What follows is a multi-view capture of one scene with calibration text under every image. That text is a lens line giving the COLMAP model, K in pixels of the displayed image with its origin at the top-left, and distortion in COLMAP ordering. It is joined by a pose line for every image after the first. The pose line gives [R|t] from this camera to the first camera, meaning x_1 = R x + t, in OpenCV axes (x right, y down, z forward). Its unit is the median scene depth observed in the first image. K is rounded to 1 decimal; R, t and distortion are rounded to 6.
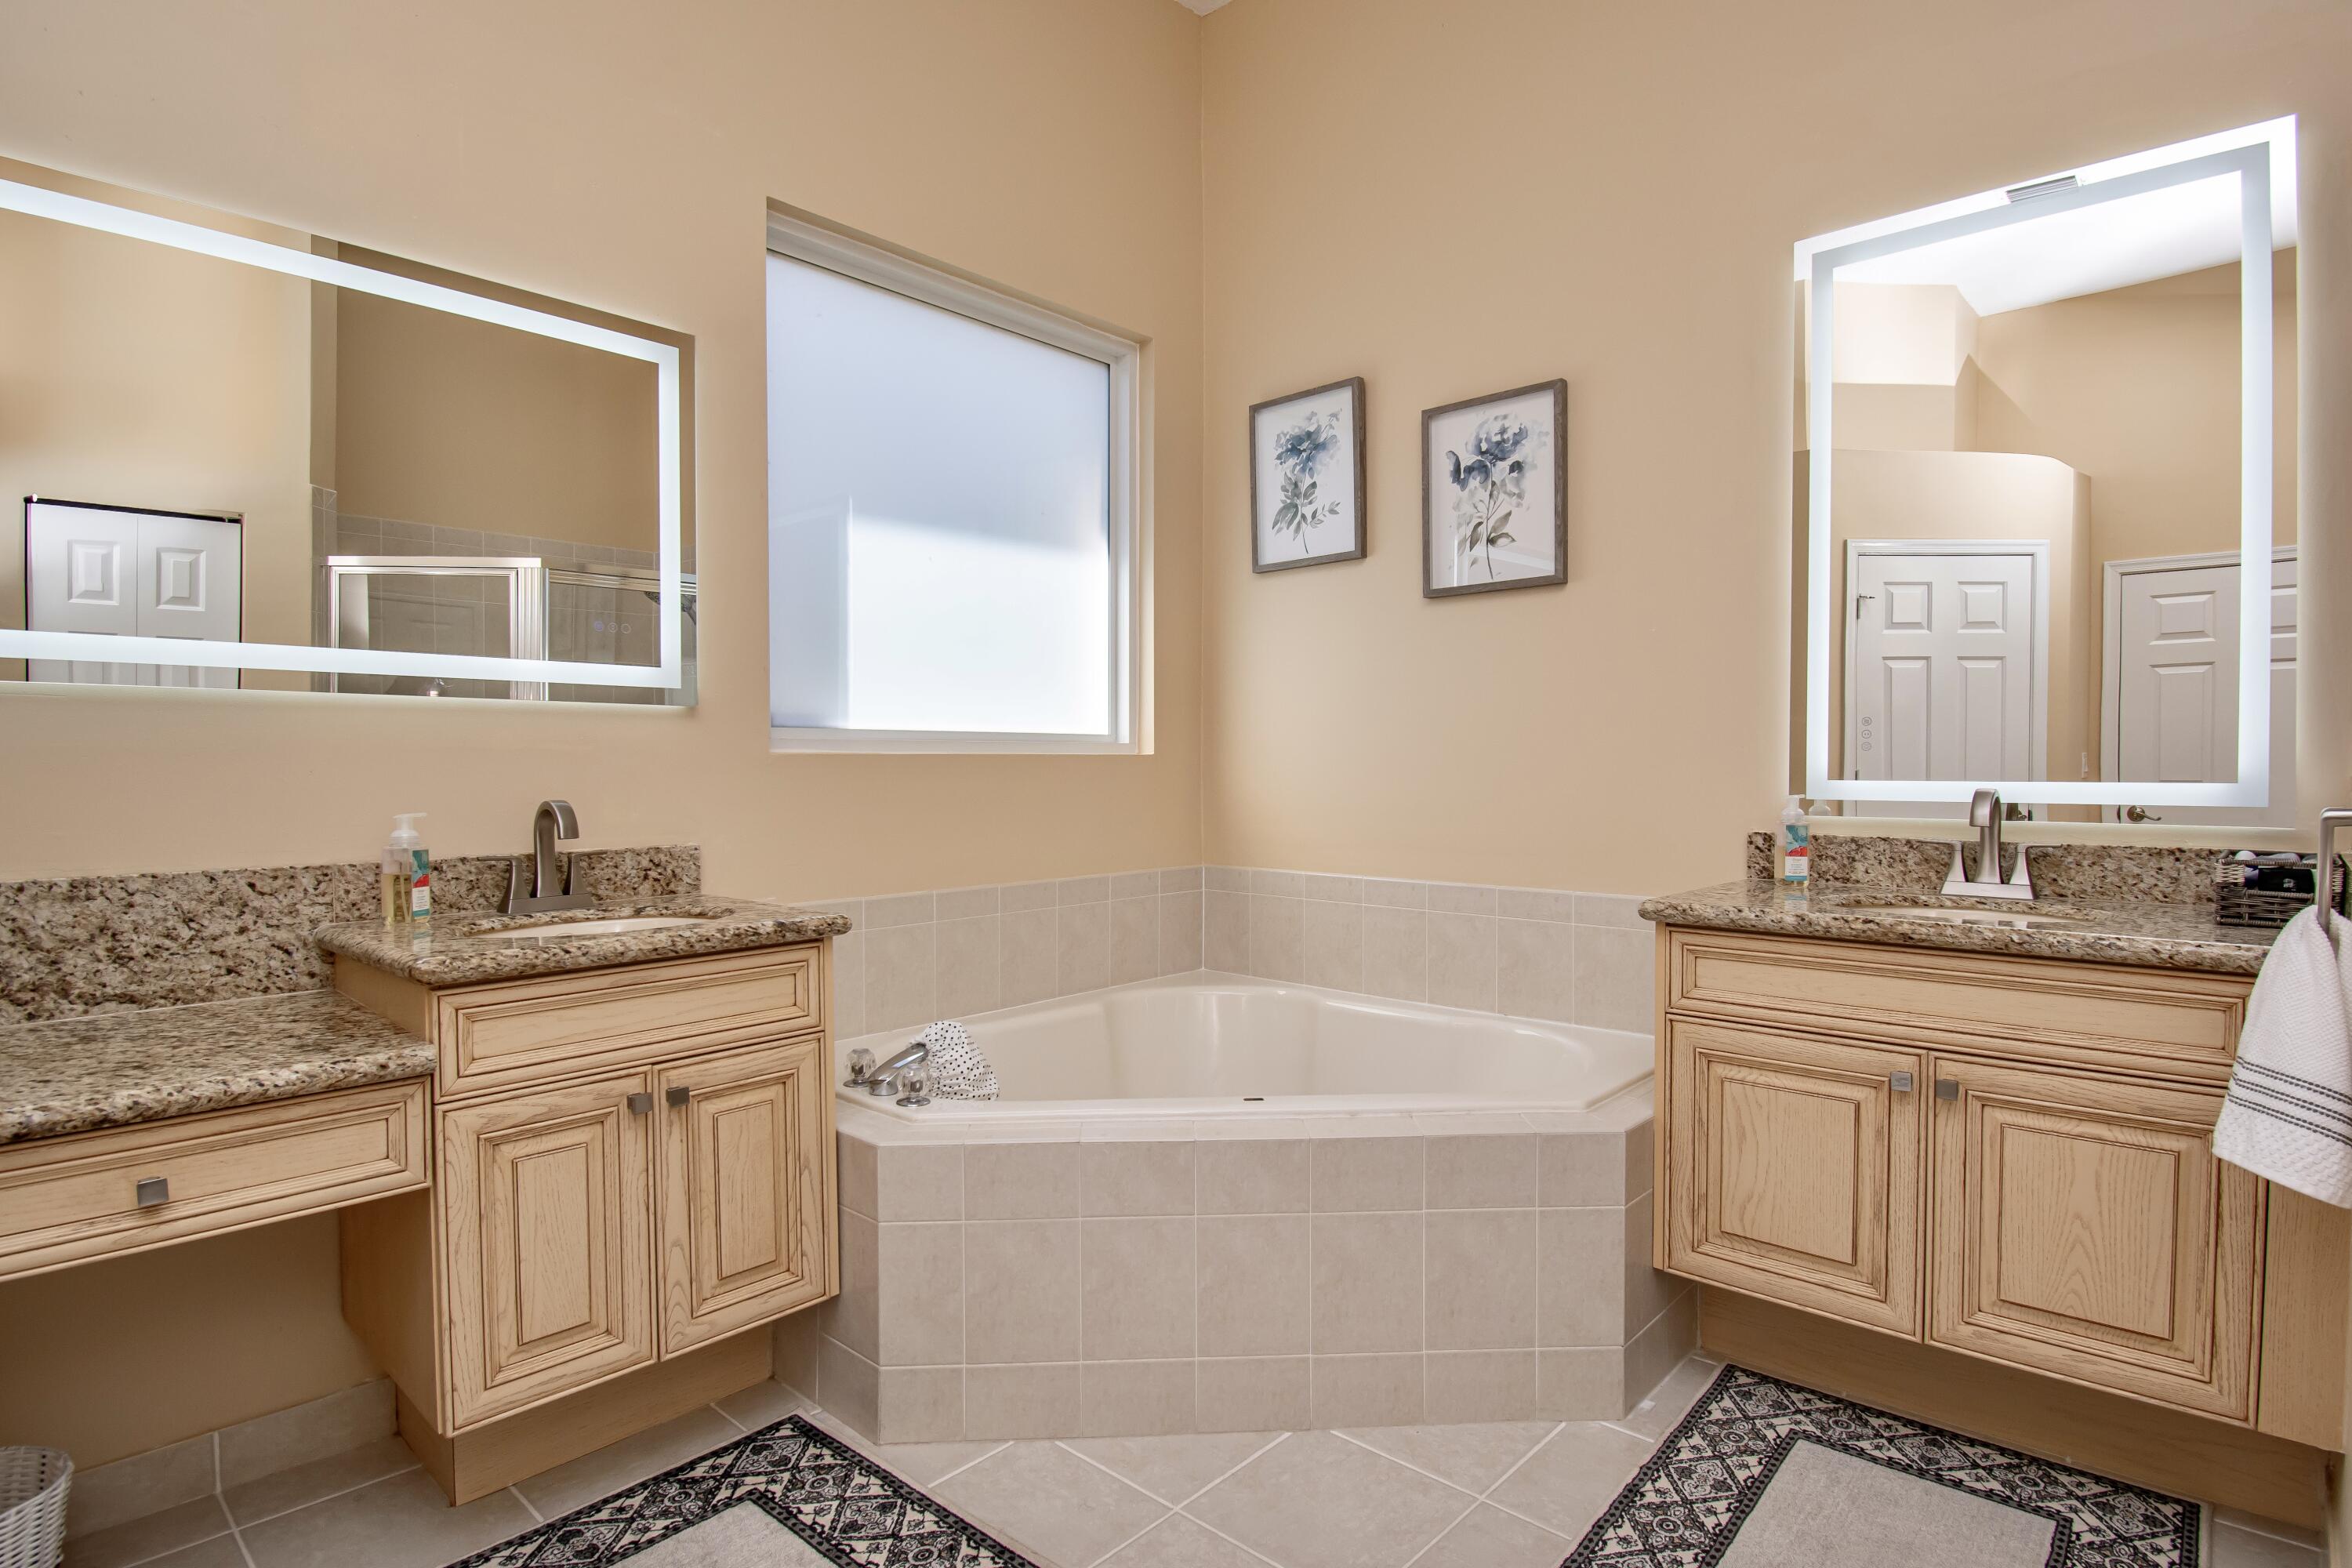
lens RADIAL K [[1203.8, 0, 1176.0], [0, 1203.8, 784.0], [0, 0, 1]] dist [0.000183, -0.020588]
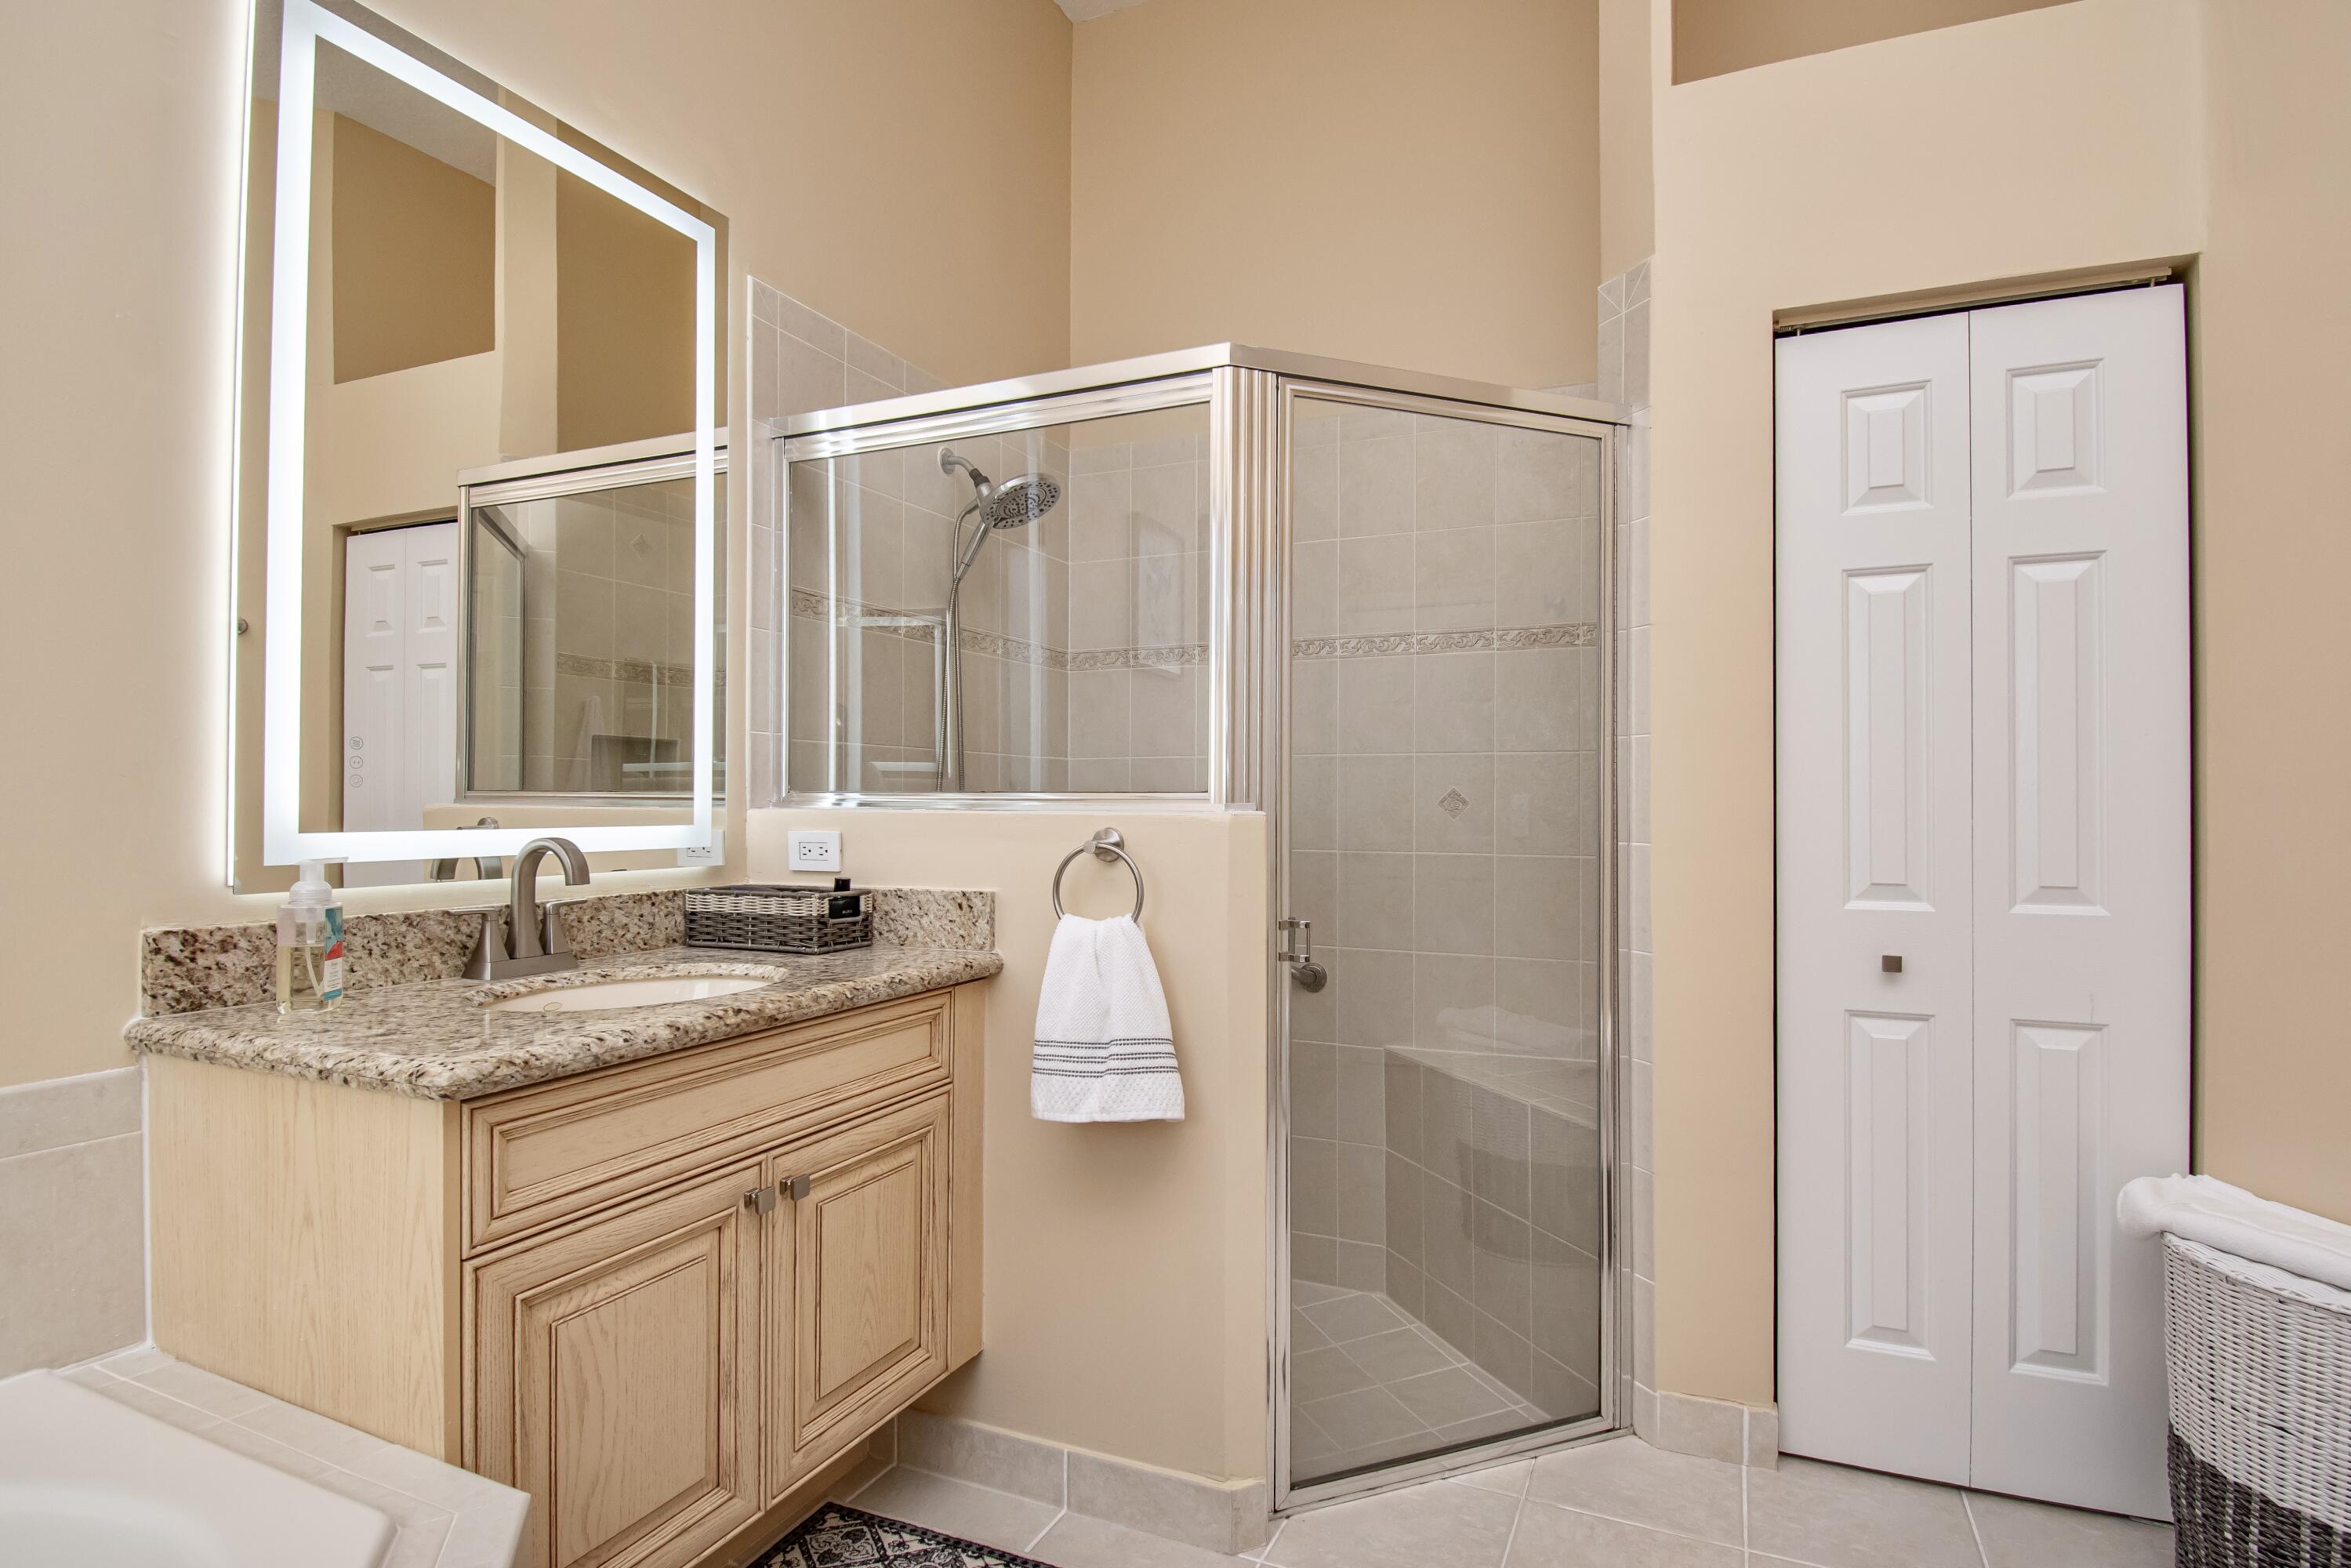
lens RADIAL K [[1177.3, 0, 1175.5], [0, 1177.3, 784.0], [0, 0, 1]] dist [-0.001577, -0.000519]
pose [[-0.313329, 0.016370, 0.949504, -0.233801], [0.015083, 0.999811, -0.012260, -0.018540], [-0.949525, 0.010479, -0.313516, 0.954174]]
